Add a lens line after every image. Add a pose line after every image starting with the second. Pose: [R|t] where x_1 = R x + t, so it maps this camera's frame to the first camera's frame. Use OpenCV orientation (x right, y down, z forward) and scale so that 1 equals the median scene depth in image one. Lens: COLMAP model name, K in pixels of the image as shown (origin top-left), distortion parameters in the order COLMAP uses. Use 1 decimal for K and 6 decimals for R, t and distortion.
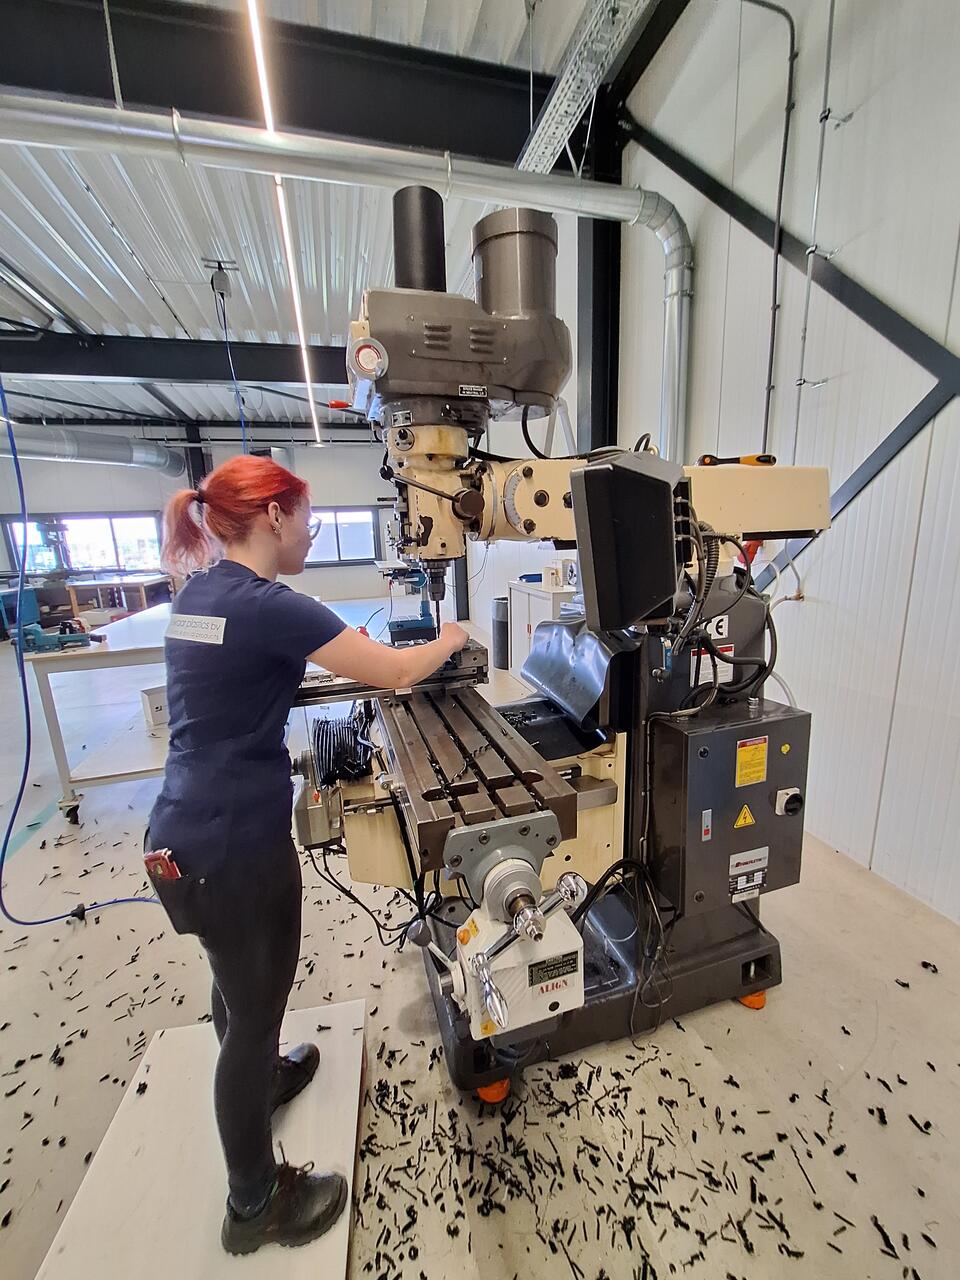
lens RADIAL K [[503.7, 0, 478.5], [0, 503.7, 642.2], [0, 0, 1]] dist [-0.004262, 0.000875]
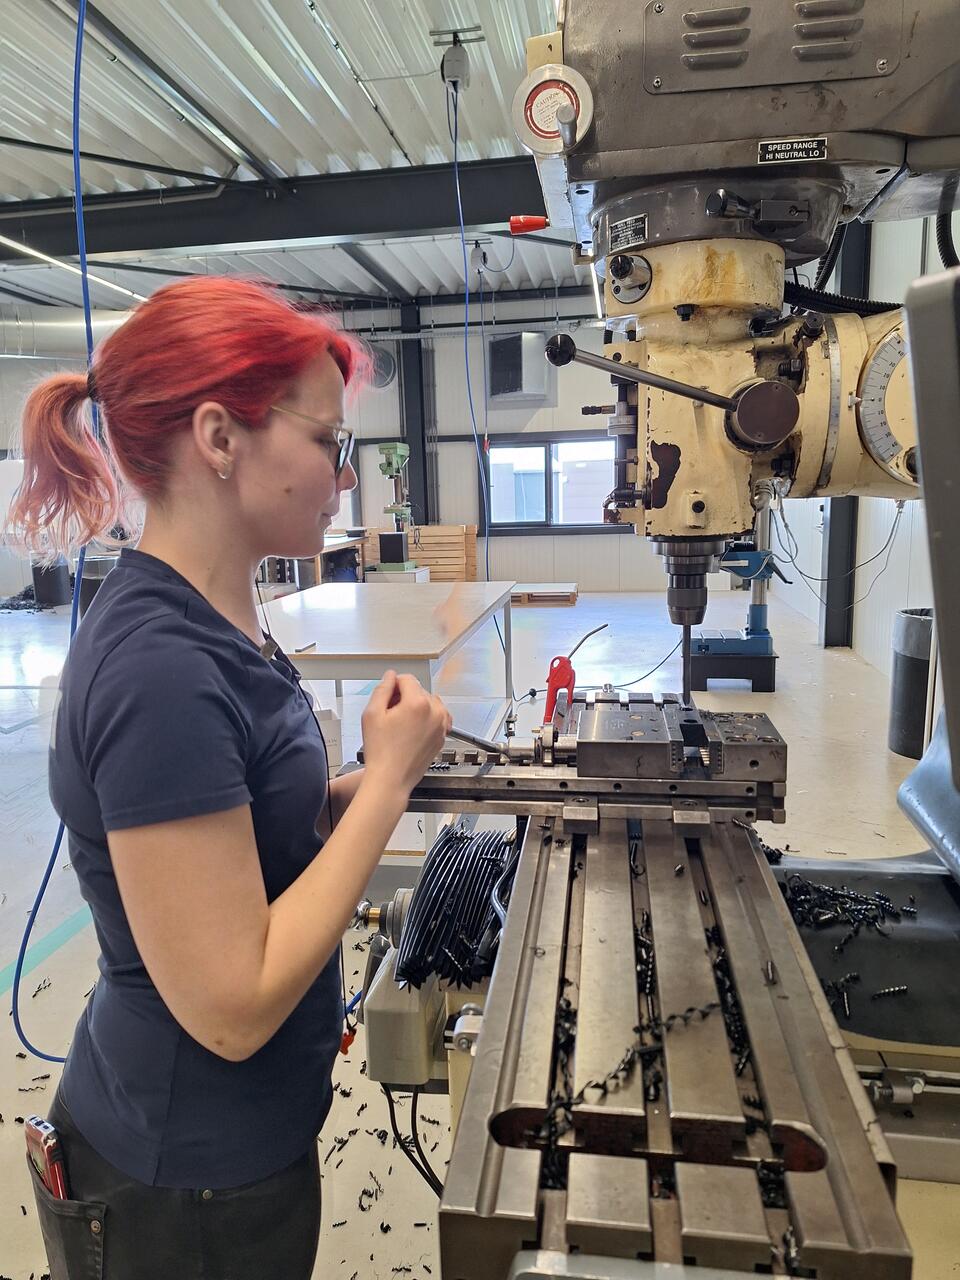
lens RADIAL K [[886.1, 0, 480.7], [0, 886.1, 645.1], [0, 0, 1]] dist [0.039255, -0.038612]
pose [[0.907654, 0.085482, -0.410923, 0.083315], [-0.095534, 0.995418, -0.003944, -0.043060], [0.408703, 0.042837, 0.911662, 0.181334]]
